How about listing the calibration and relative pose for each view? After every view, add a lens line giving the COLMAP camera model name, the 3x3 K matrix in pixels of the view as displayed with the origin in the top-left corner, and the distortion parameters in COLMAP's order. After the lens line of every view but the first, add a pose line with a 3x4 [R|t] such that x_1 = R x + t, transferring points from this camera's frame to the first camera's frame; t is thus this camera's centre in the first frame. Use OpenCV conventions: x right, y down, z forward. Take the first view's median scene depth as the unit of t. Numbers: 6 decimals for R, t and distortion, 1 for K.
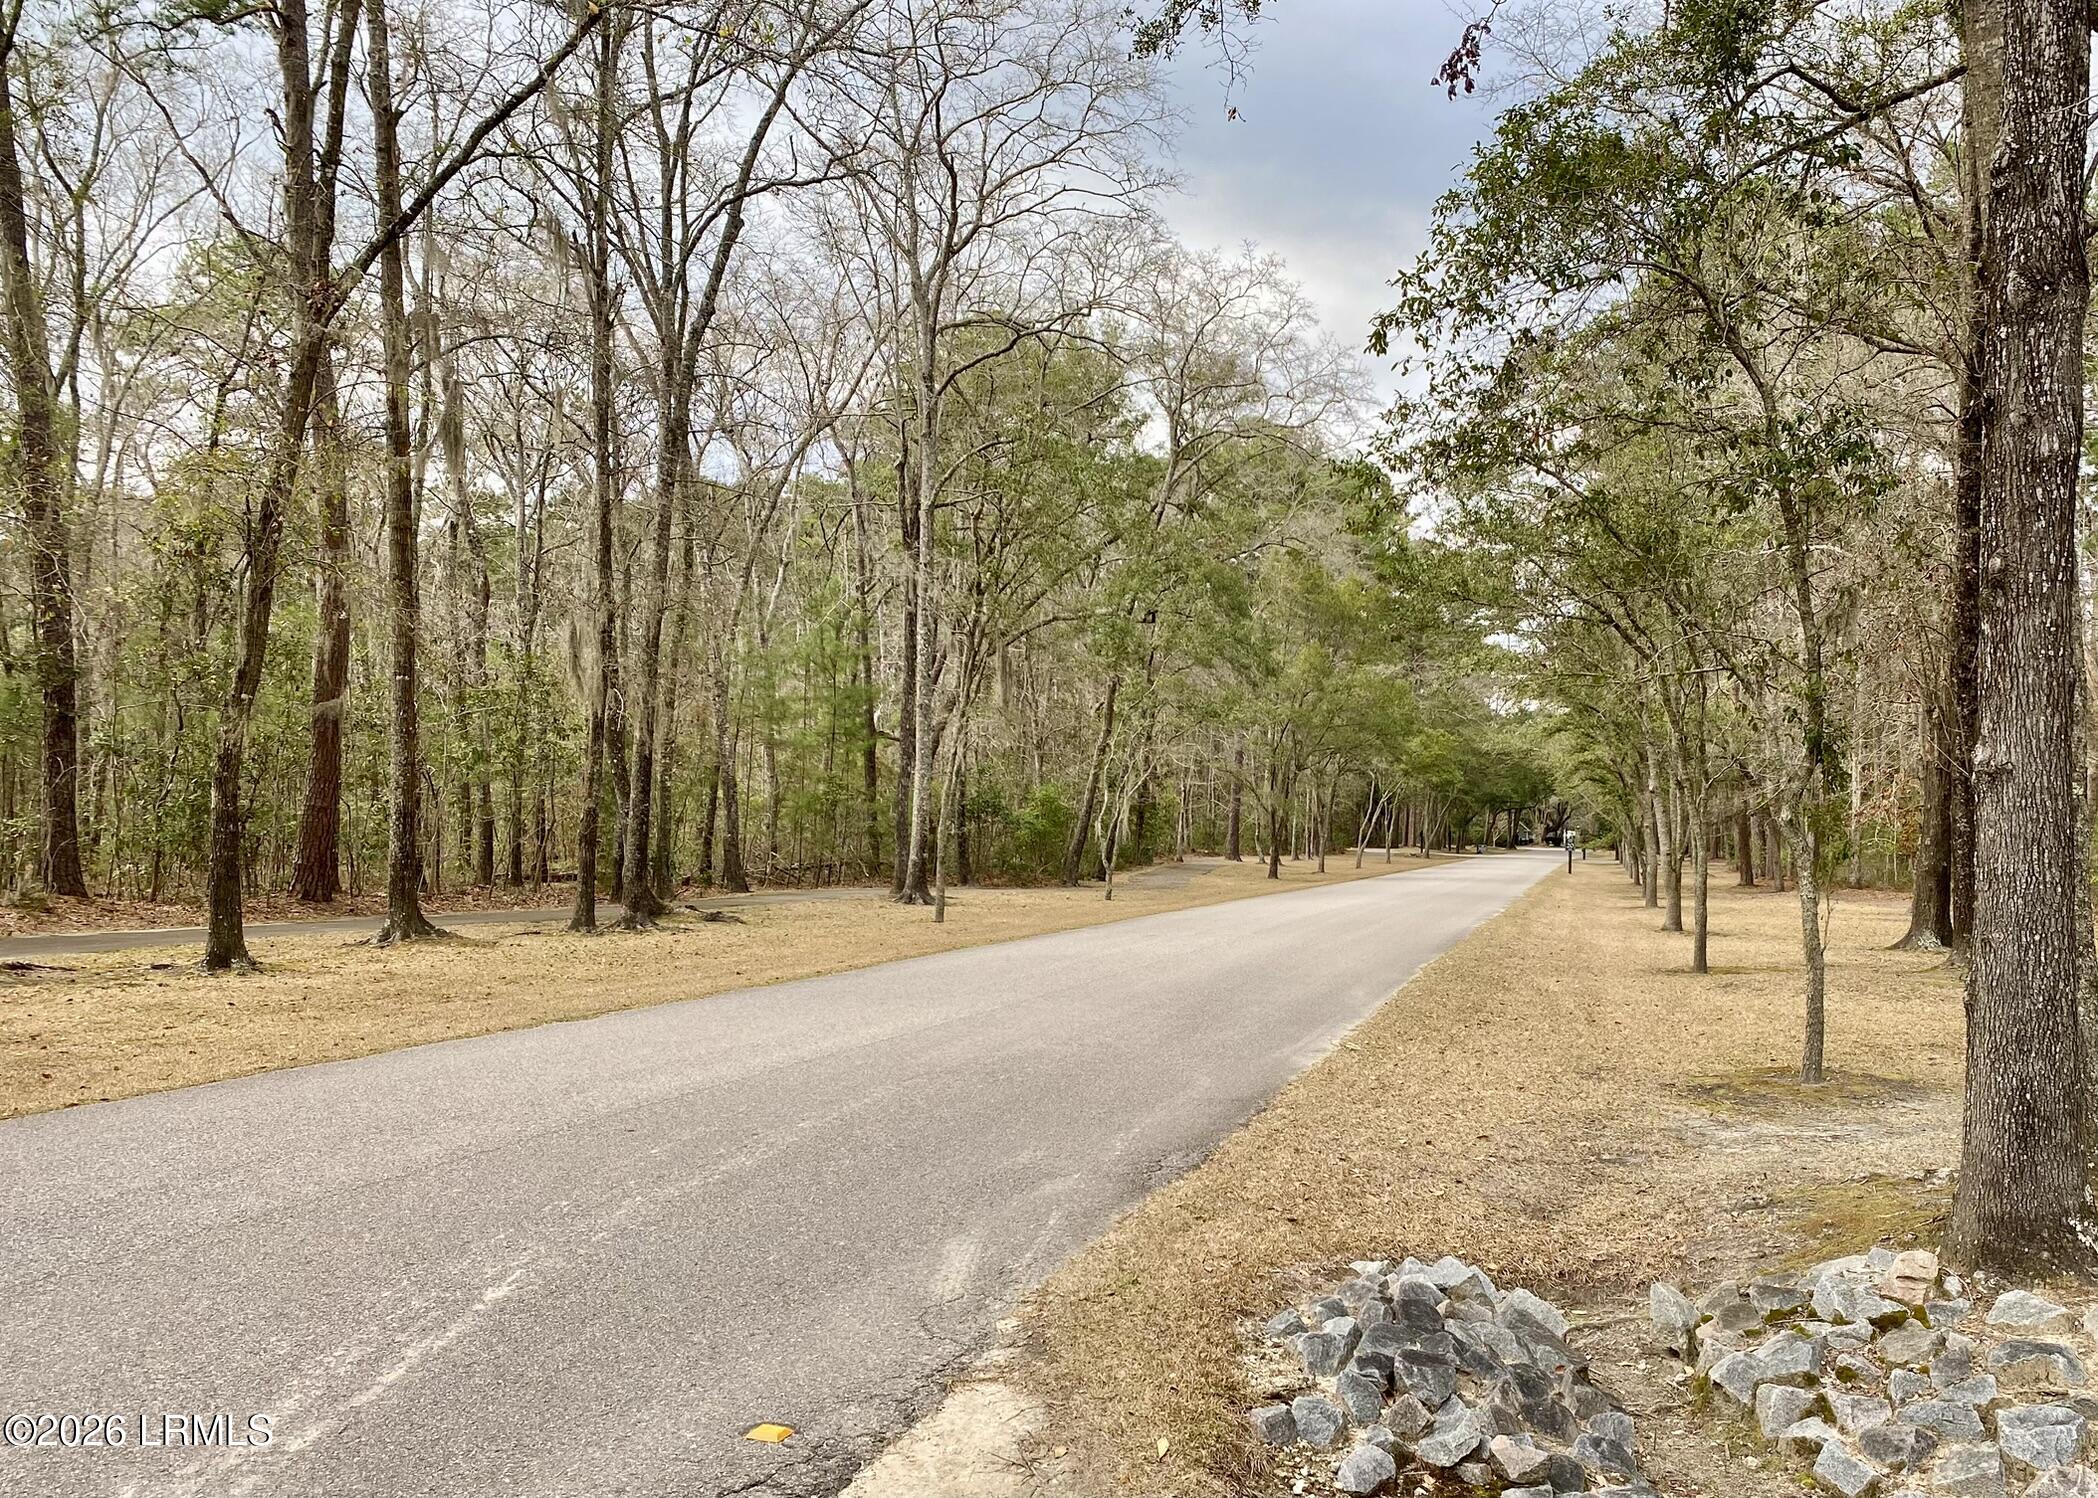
lens RADIAL K [[1626.6, 0, 1047.4], [0, 1626.6, 754.1], [0, 0, 1]] dist [0.012818, -0.020598]
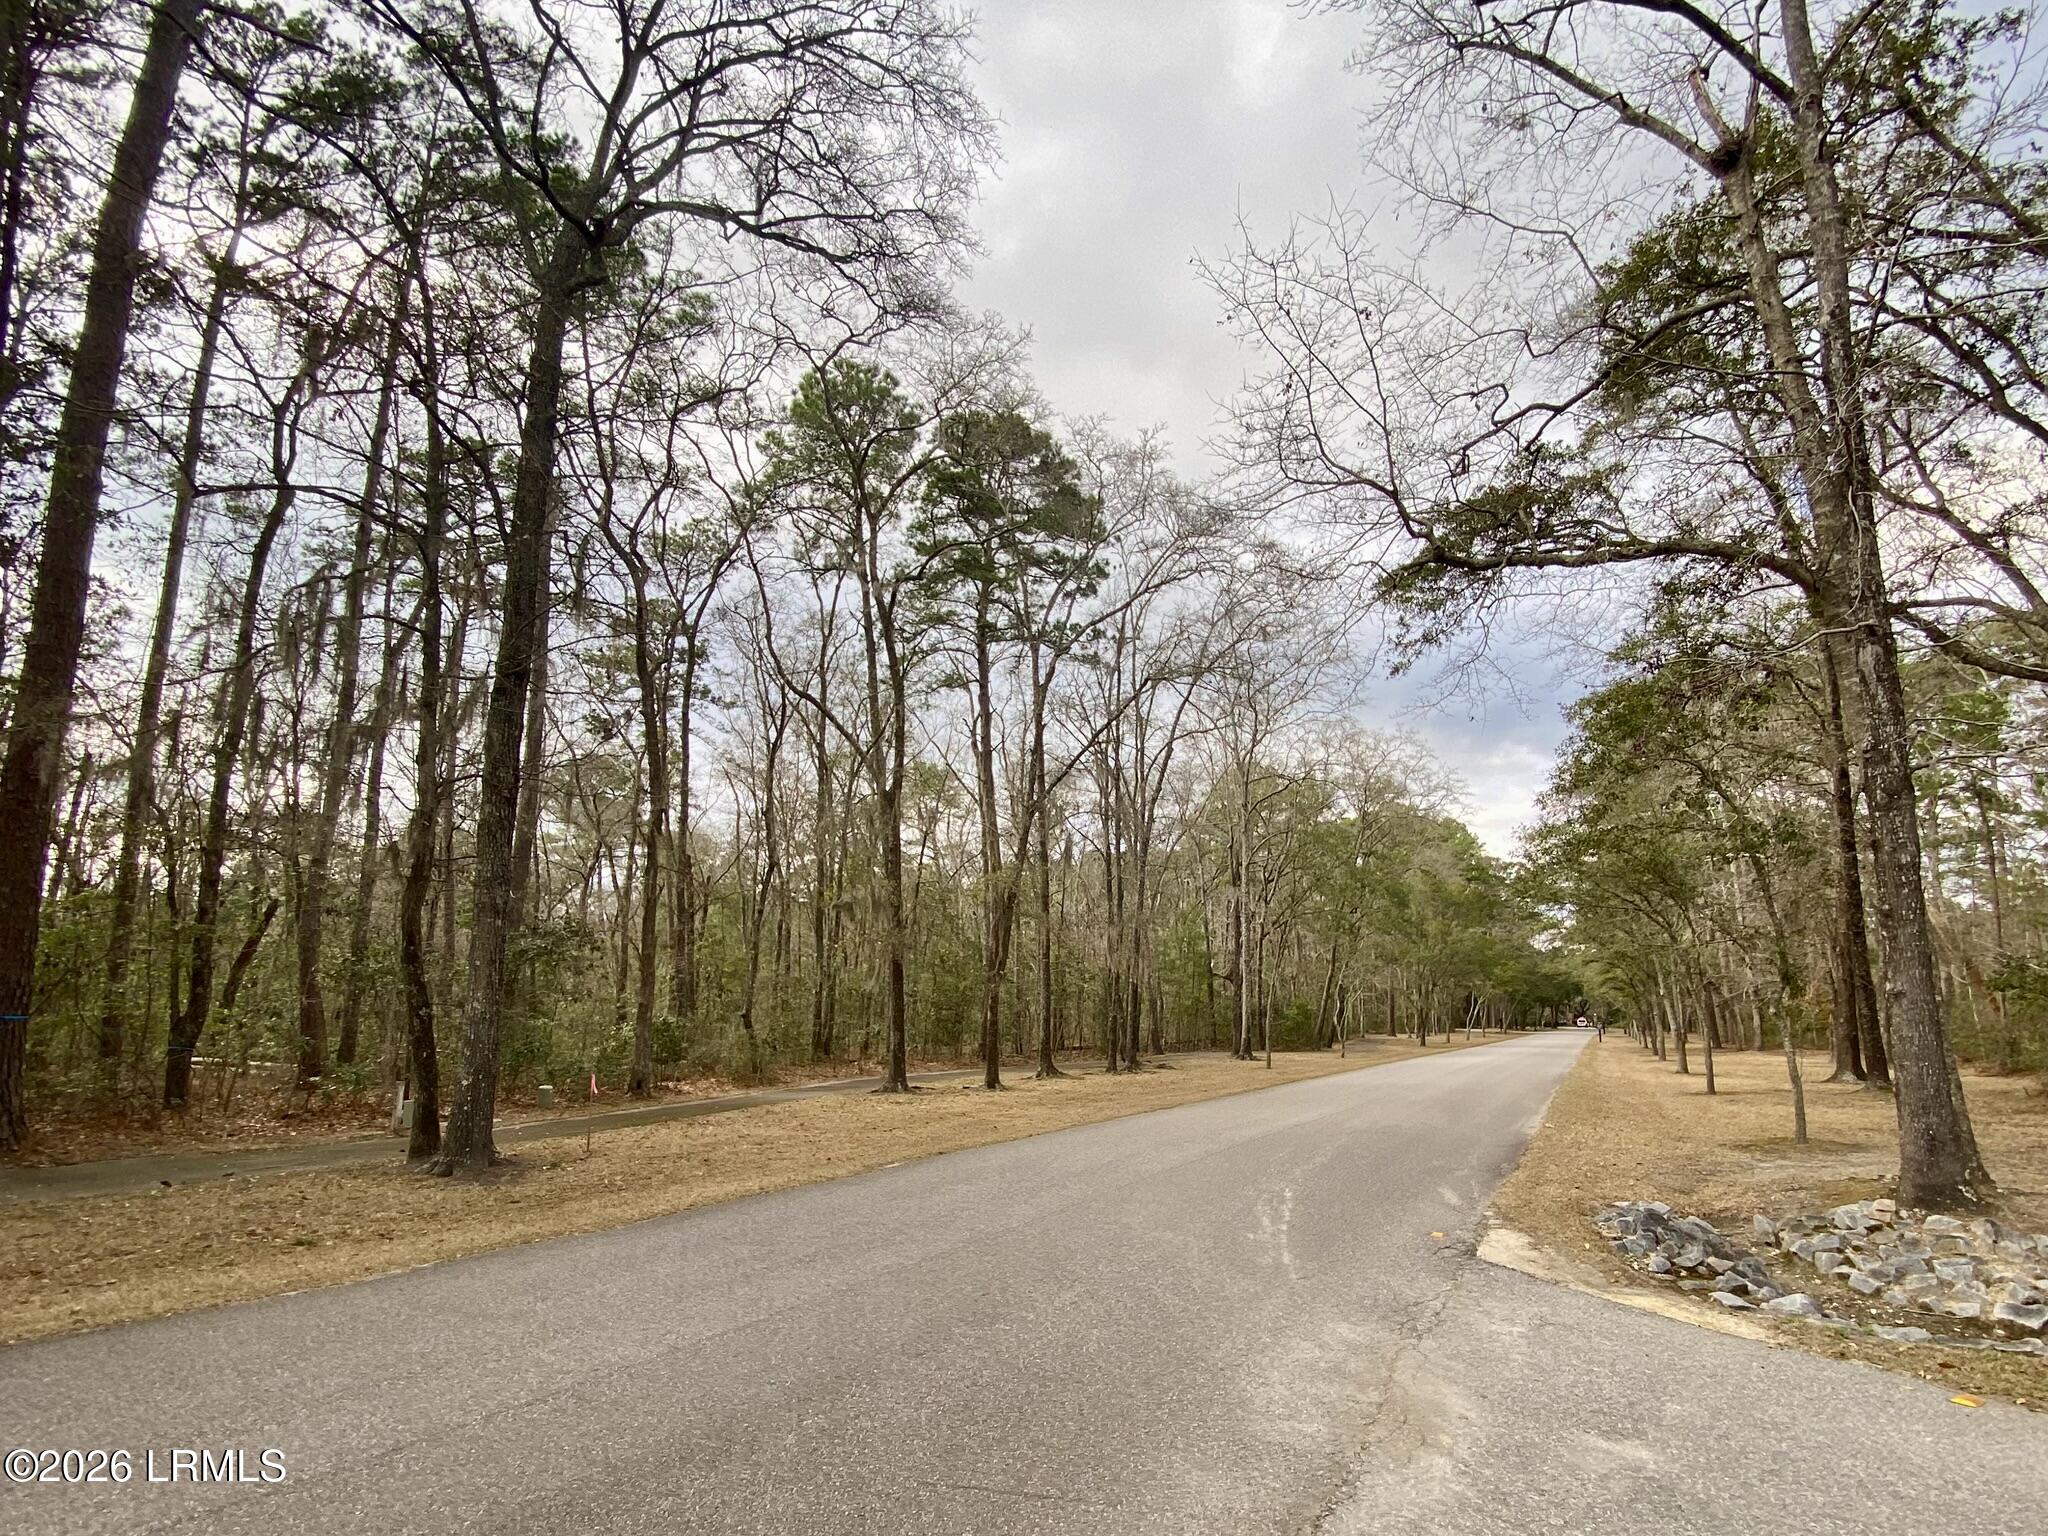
lens RADIAL K [[824.8, 0, 1039.7], [0, 824.8, 884.0], [0, 0, 1]] dist [-0.024961, -0.000398]
pose [[0.961429, -0.058303, -0.268805, -0.157328], [0.025577, 0.991992, -0.123681, -0.019653], [0.273863, 0.112035, 0.955221, -0.253106]]
